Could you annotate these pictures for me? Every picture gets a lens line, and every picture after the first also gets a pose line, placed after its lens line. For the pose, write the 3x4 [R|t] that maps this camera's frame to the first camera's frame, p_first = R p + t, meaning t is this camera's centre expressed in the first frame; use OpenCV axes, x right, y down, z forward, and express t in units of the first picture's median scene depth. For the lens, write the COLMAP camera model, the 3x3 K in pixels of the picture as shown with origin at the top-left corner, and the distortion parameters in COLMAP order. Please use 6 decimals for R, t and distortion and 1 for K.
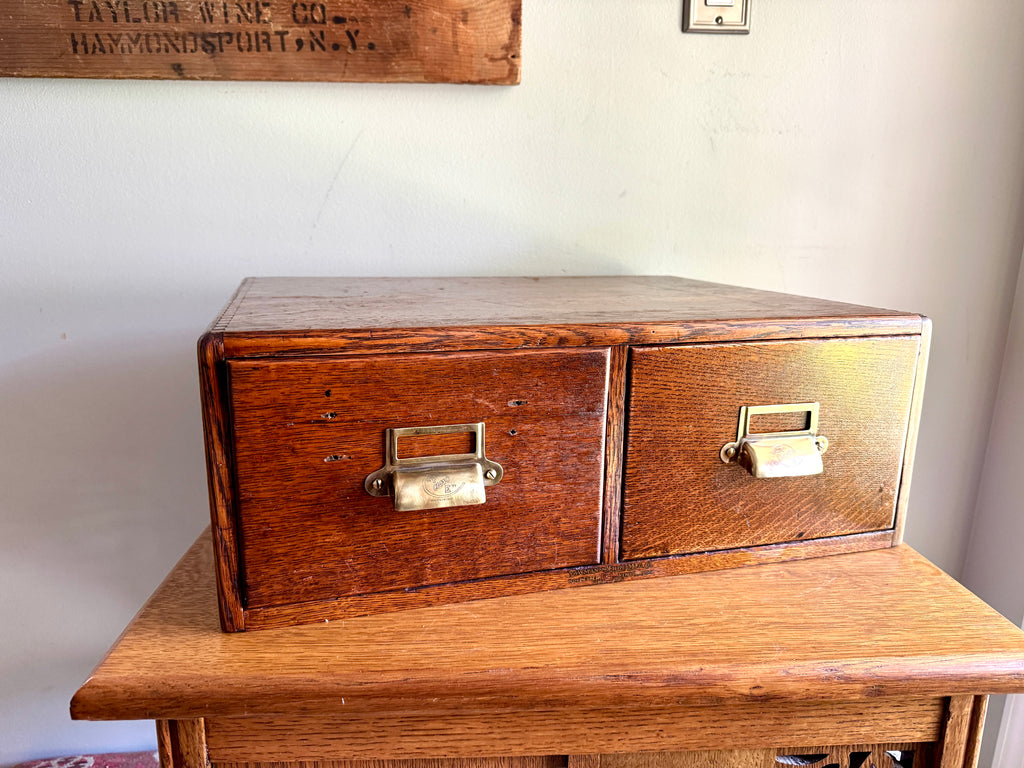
lens RADIAL K [[741.5, 0, 510.2], [0, 741.5, 390.4], [0, 0, 1]] dist [-0.016568, 0.005227]
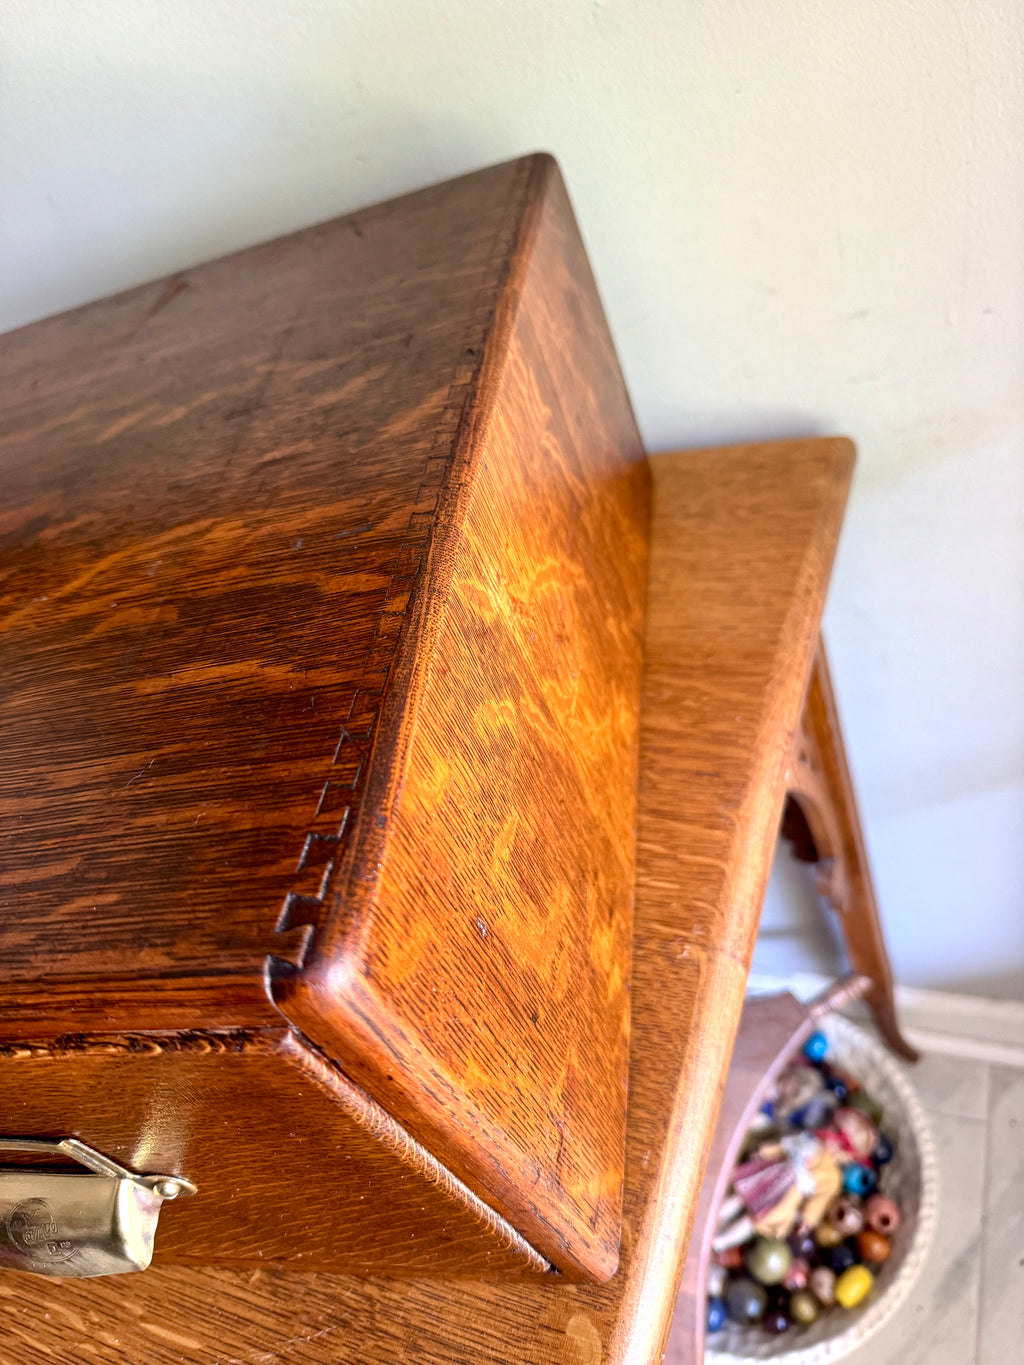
lens RADIAL K [[1001.6, 0, 512.0], [0, 1001.6, 682.5], [0, 0, 1]] dist [-0.029384, 0.010482]
pose [[0.854326, 0.058559, -0.516428, 0.774109], [0.250576, 0.824118, 0.507977, -0.309924], [0.455345, -0.563382, 0.689392, 0.829050]]
